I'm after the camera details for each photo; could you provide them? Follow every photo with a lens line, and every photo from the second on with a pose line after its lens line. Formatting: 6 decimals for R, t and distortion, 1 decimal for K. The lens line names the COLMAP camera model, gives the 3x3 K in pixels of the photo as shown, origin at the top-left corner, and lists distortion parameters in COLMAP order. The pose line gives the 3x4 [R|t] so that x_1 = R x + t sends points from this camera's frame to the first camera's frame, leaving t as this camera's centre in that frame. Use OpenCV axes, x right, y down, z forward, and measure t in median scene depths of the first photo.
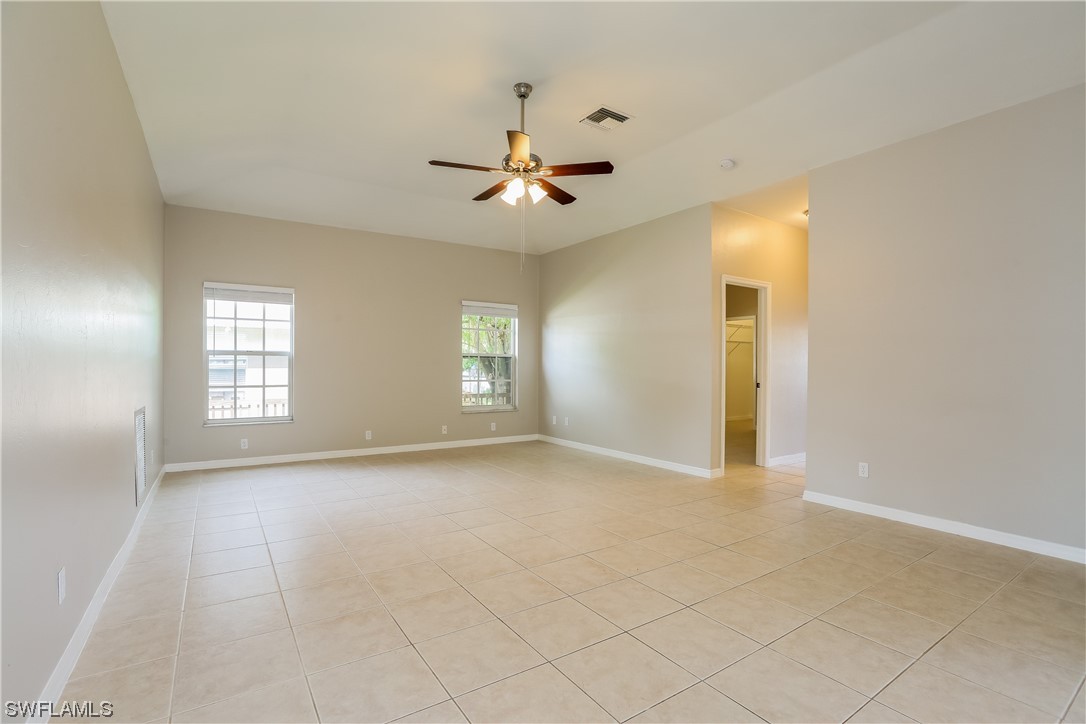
lens RADIAL K [[493.5, 0, 545.4], [0, 493.5, 367.1], [0, 0, 1]] dist [-0.028059, 0.000351]
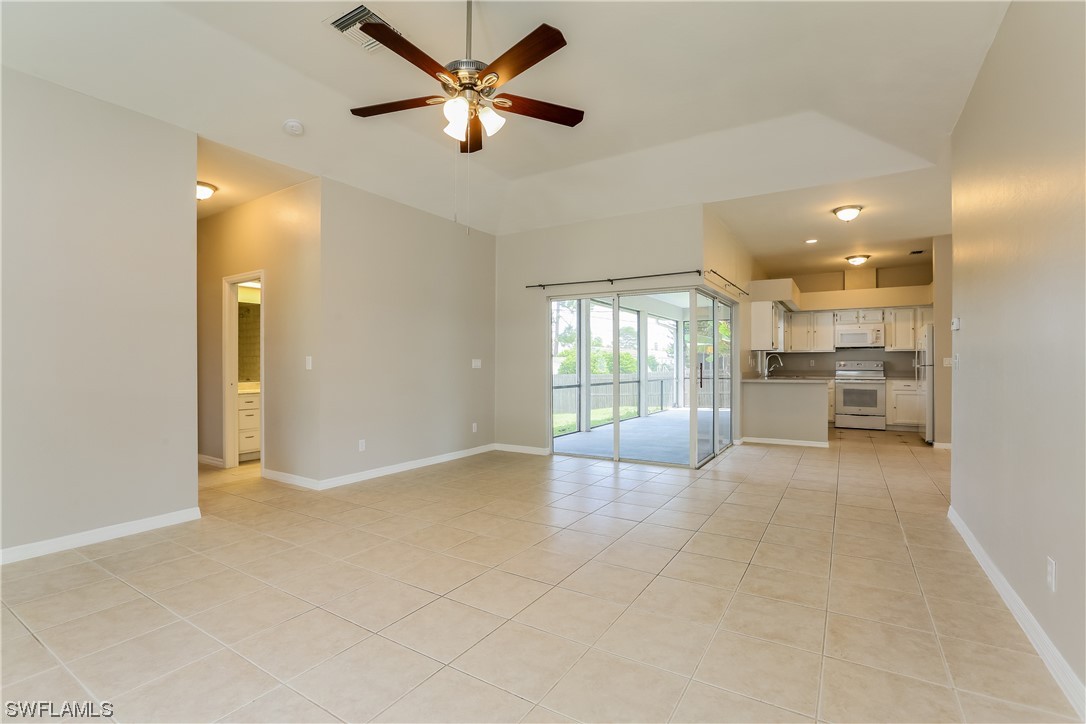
lens RADIAL K [[493.5, 0, 547.3], [0, 493.5, 362.4], [0, 0, 1]] dist [-0.028059, 0.000351]
pose [[-0.413933, -0.000177, 0.910307, -0.398991], [-0.003363, 0.999993, -0.001335, 0.000291], [-0.910301, -0.003614, -0.413931, 0.645172]]
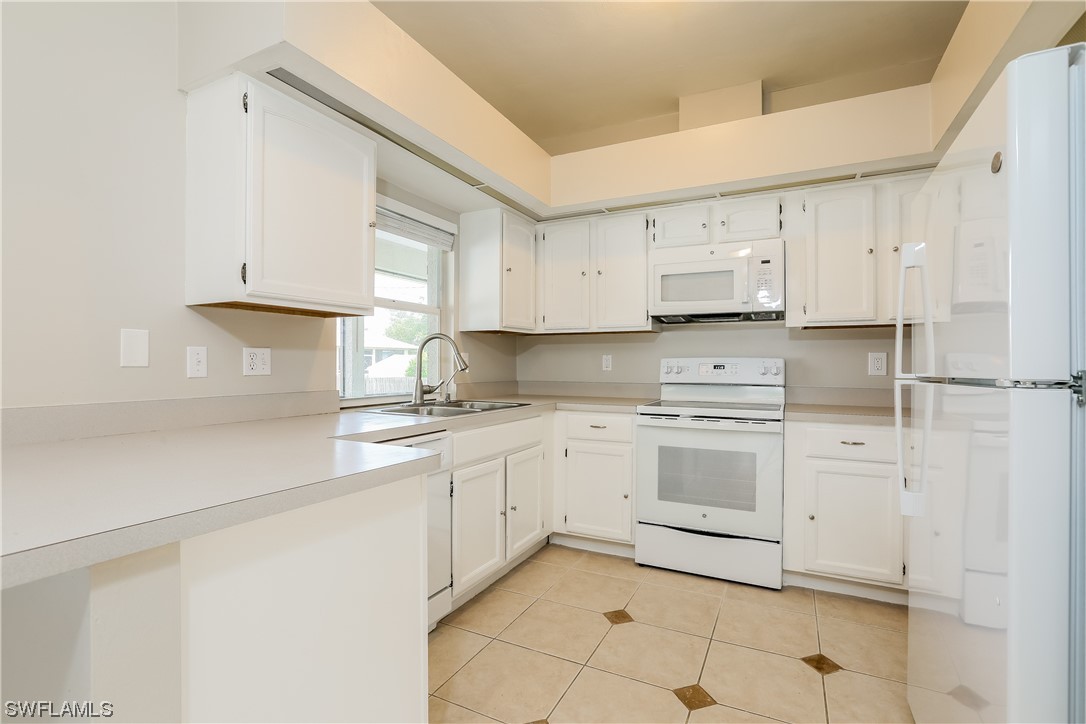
lens RADIAL K [[493.5, 0, 550.8], [0, 493.5, 360.5], [0, 0, 1]] dist [-0.028059, 0.000351]
pose [[-0.498641, -0.002234, 0.866805, -0.210276], [-0.007316, 0.999972, -0.001632, -0.000969], [-0.866777, -0.007155, -0.498644, 0.308804]]
